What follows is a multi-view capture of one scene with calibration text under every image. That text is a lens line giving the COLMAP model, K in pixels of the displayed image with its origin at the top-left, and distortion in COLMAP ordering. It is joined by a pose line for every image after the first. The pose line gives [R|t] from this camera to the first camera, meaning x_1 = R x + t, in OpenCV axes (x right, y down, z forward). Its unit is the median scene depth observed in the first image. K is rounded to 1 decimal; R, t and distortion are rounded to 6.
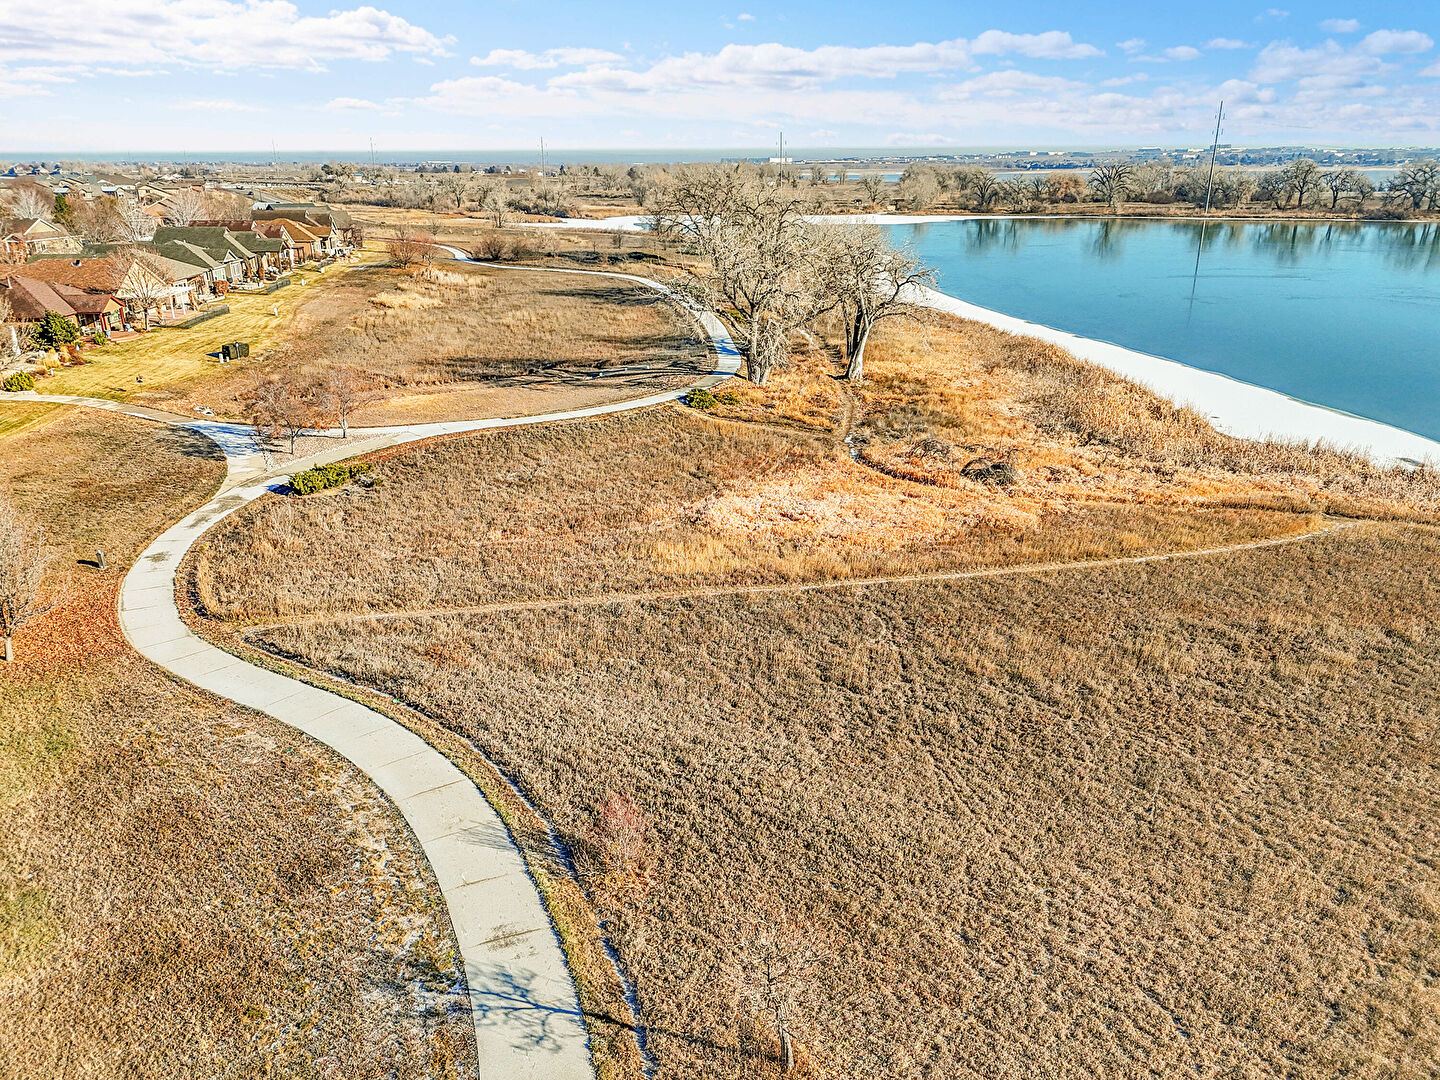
lens RADIAL K [[1055.1, 0, 721.4], [0, 1055.1, 543.3], [0, 0, 1]] dist [0.058125, -0.048046]
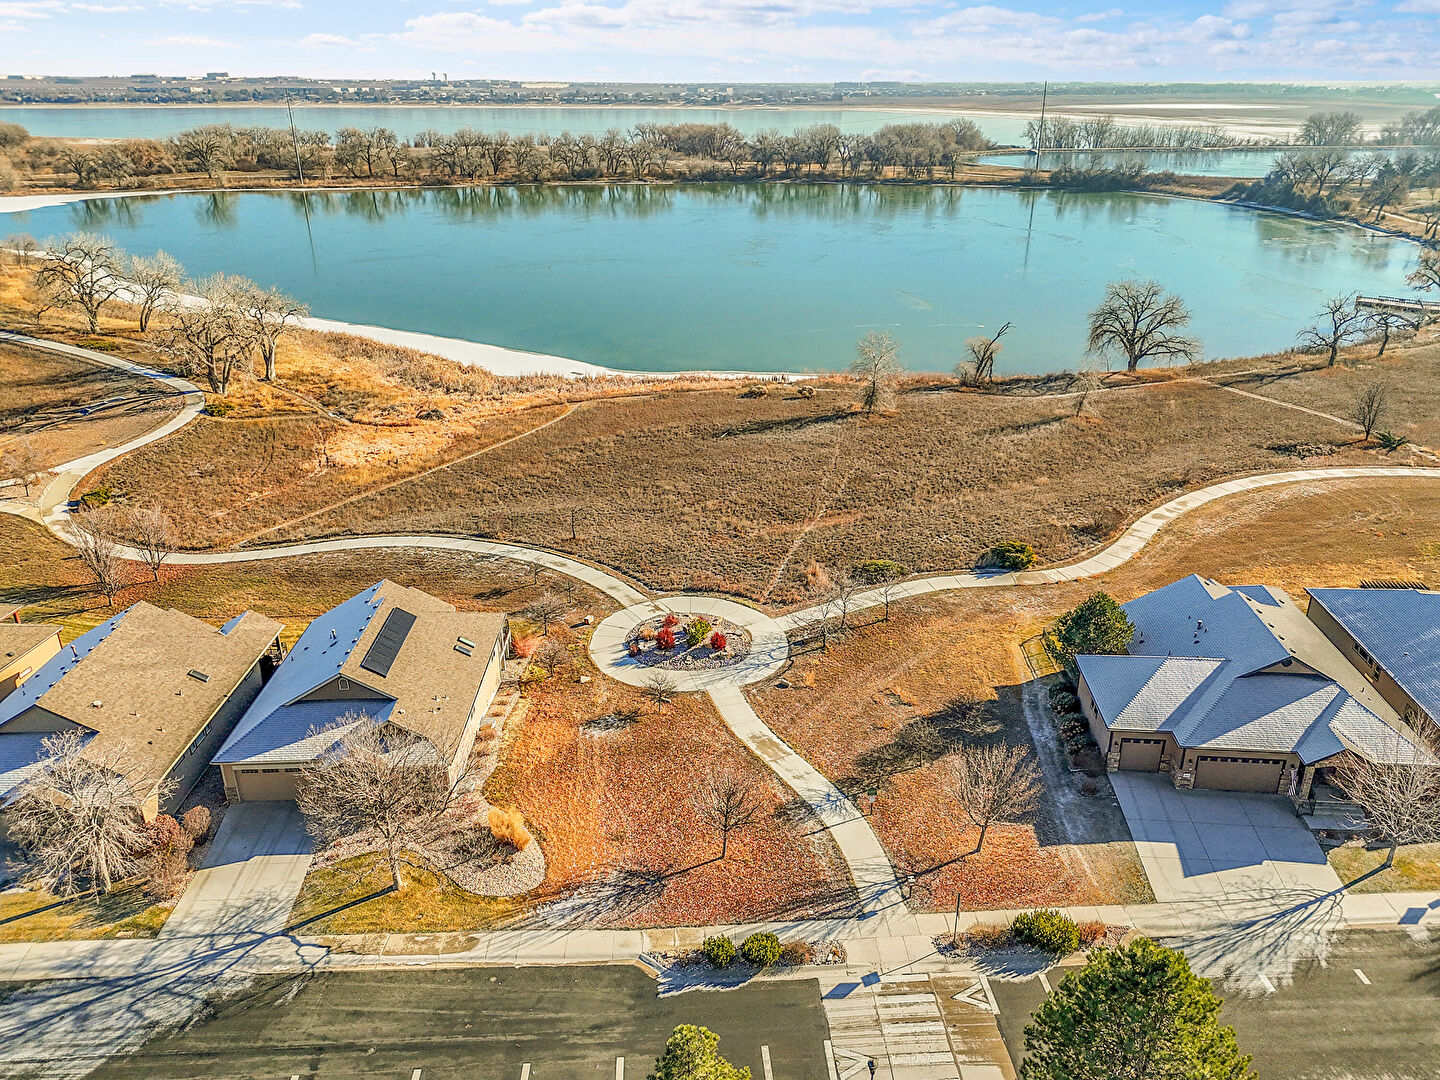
lens RADIAL K [[1055.1, 0, 717.6], [0, 1055.1, 527.4], [0, 0, 1]] dist [0.058125, -0.048046]
pose [[0.682354, -0.277516, 0.676297, -0.140757], [0.245794, 0.958375, 0.145270, -0.003292], [-0.688461, 0.067105, 0.722162, -0.147248]]
